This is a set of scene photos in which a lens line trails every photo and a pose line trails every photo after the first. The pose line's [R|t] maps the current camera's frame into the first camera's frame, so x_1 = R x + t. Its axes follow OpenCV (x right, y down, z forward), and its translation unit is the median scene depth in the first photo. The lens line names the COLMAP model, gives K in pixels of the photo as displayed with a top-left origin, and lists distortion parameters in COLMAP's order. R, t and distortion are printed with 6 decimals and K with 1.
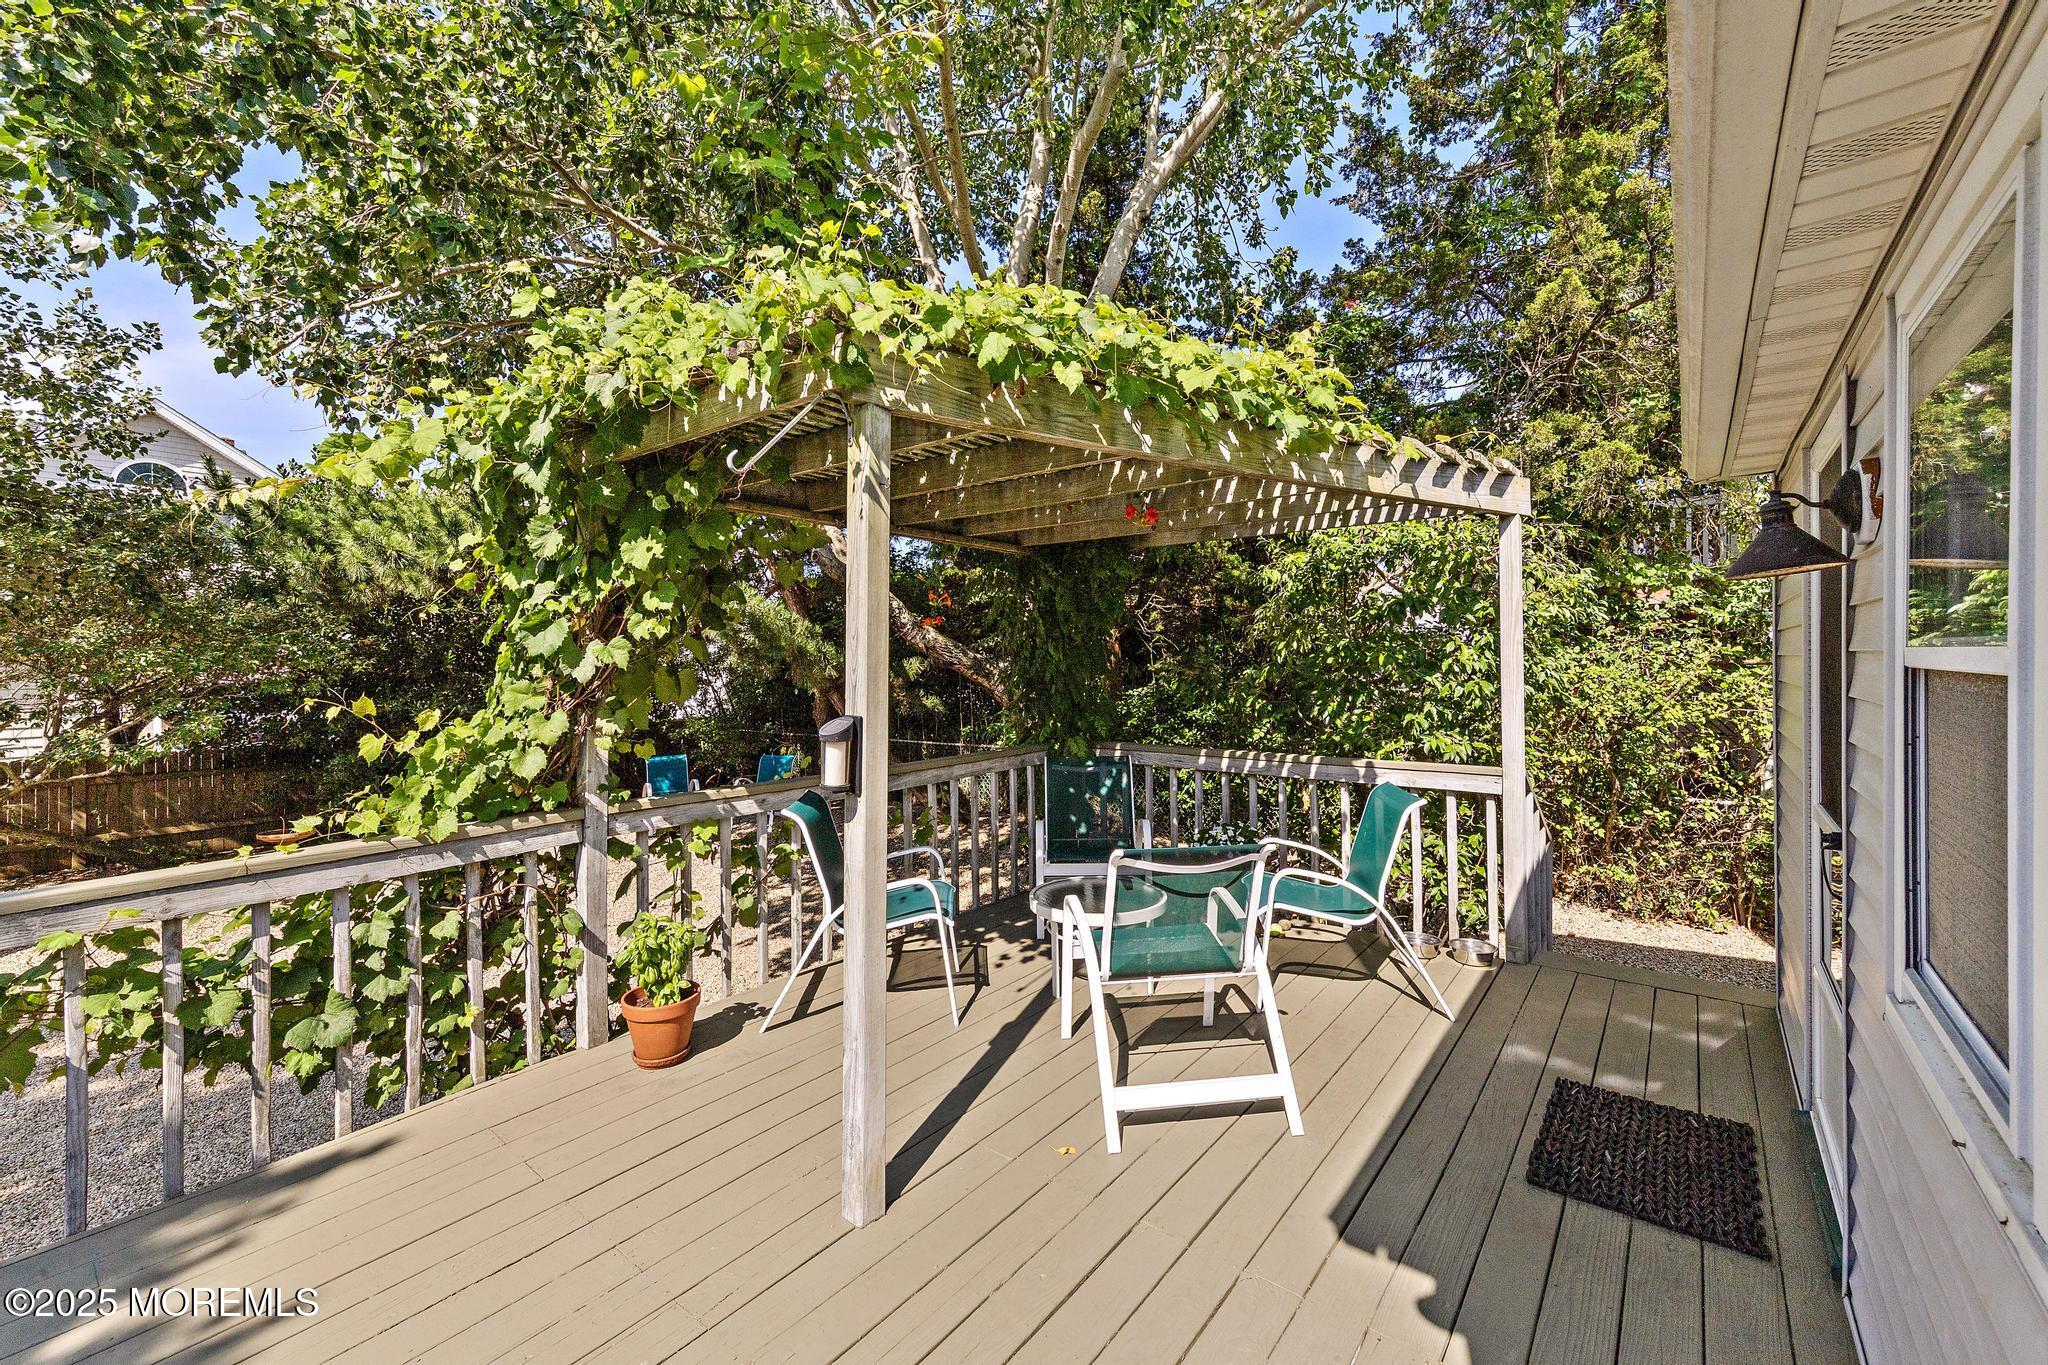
lens RADIAL K [[763.2, 0, 1038.1], [0, 763.2, 659.3], [0, 0, 1]] dist [0.007471, -0.000798]
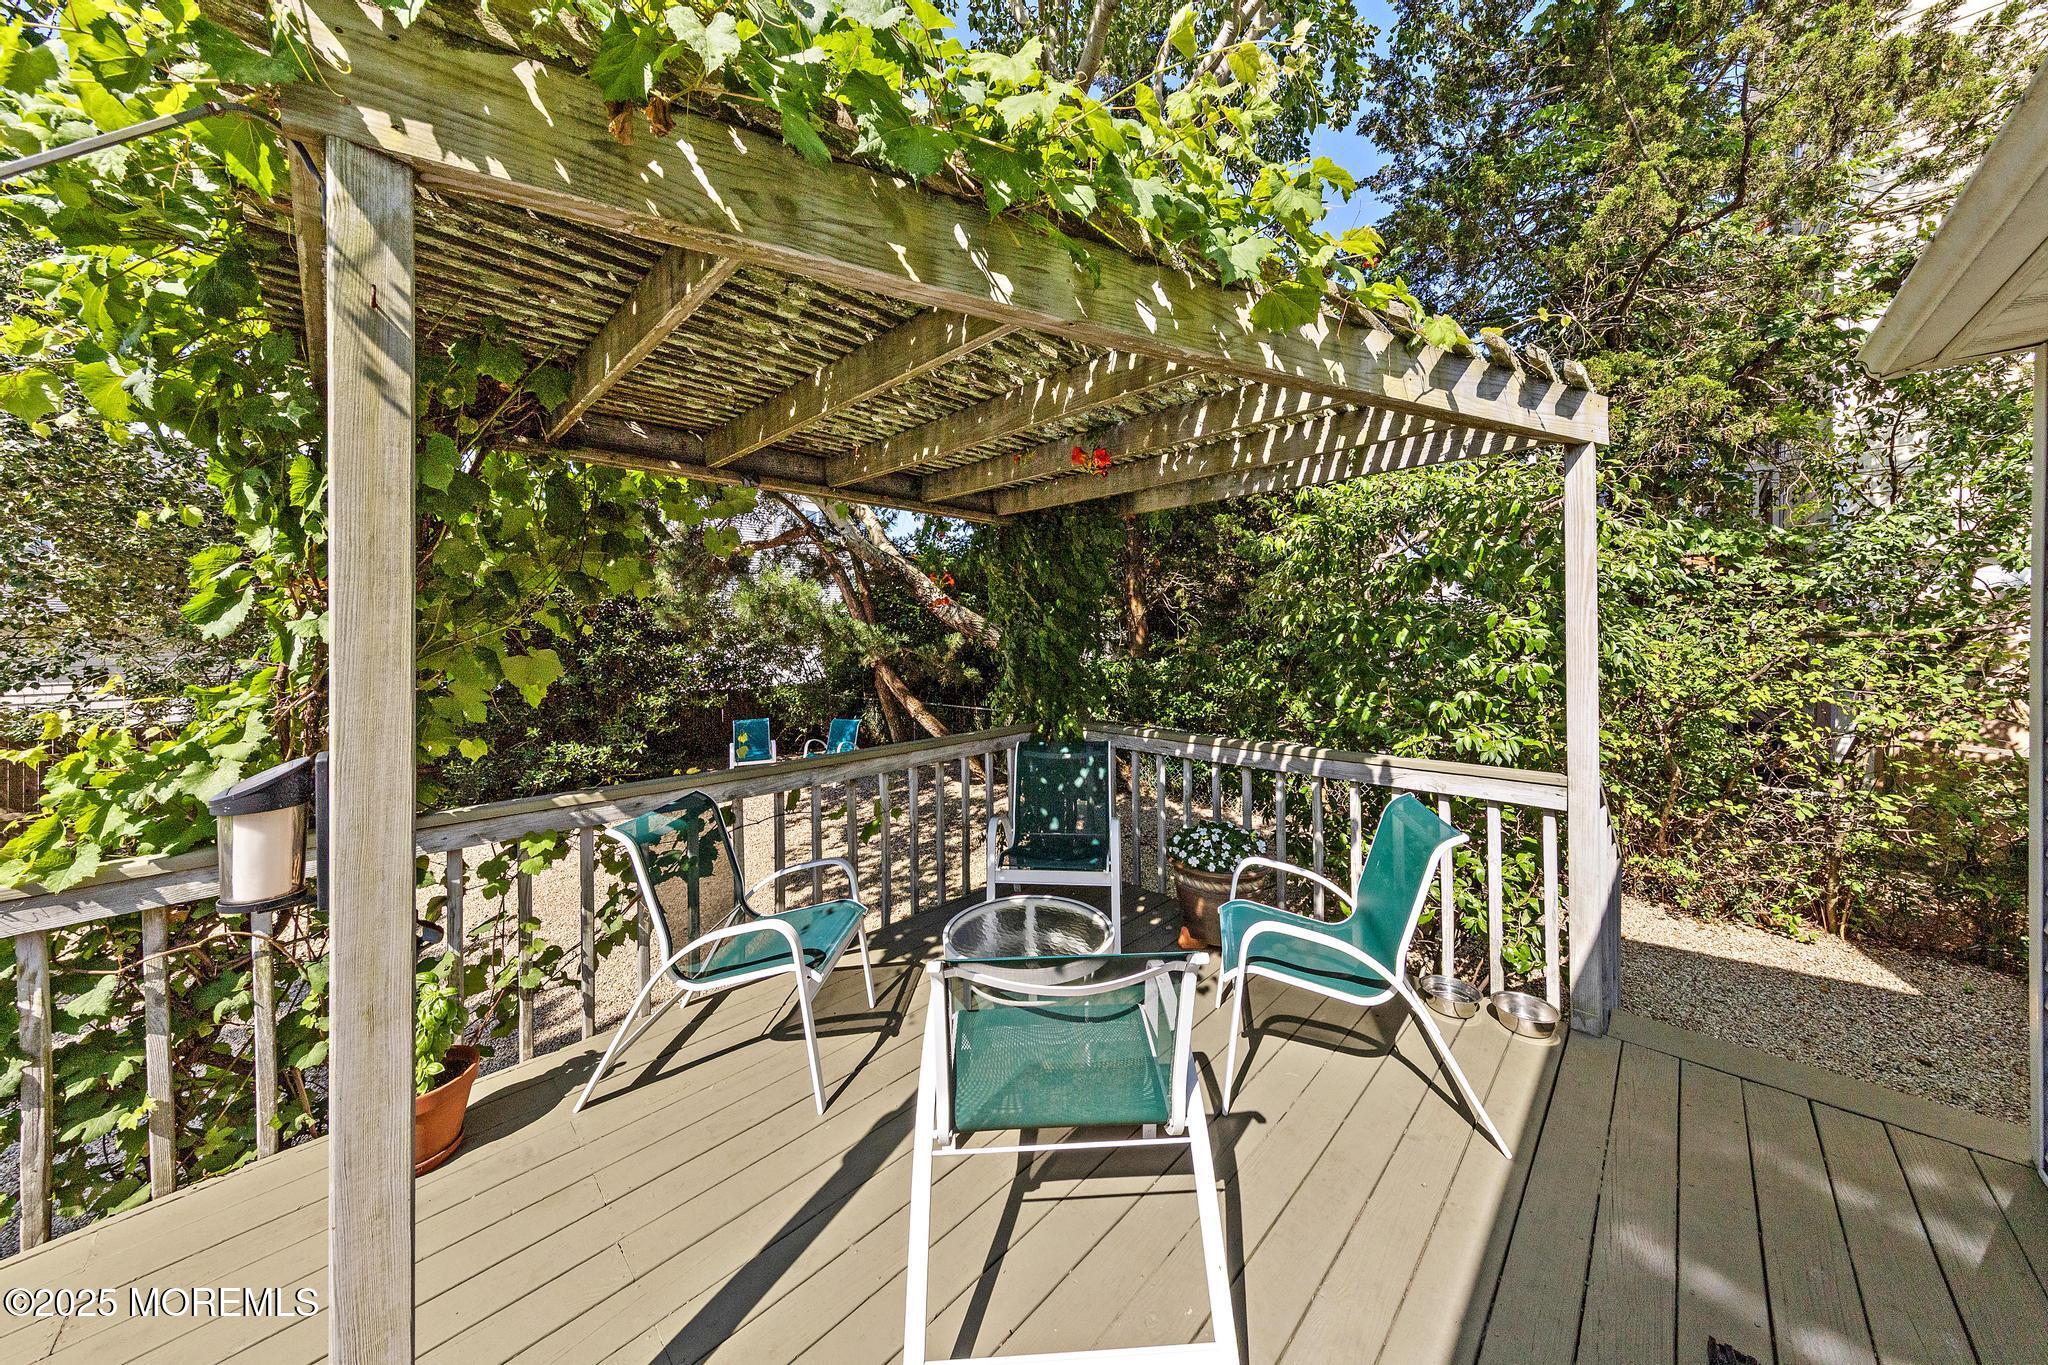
lens RADIAL K [[653.9, 0, 1025.9], [0, 653.9, 644.8], [0, 0, 1]] dist [0.008628, -0.000975]
pose [[0.995064, -0.003206, -0.099184, 0.119924], [0.004700, 0.999879, 0.014836, -0.001876], [0.099124, -0.015229, 0.994959, 0.264806]]
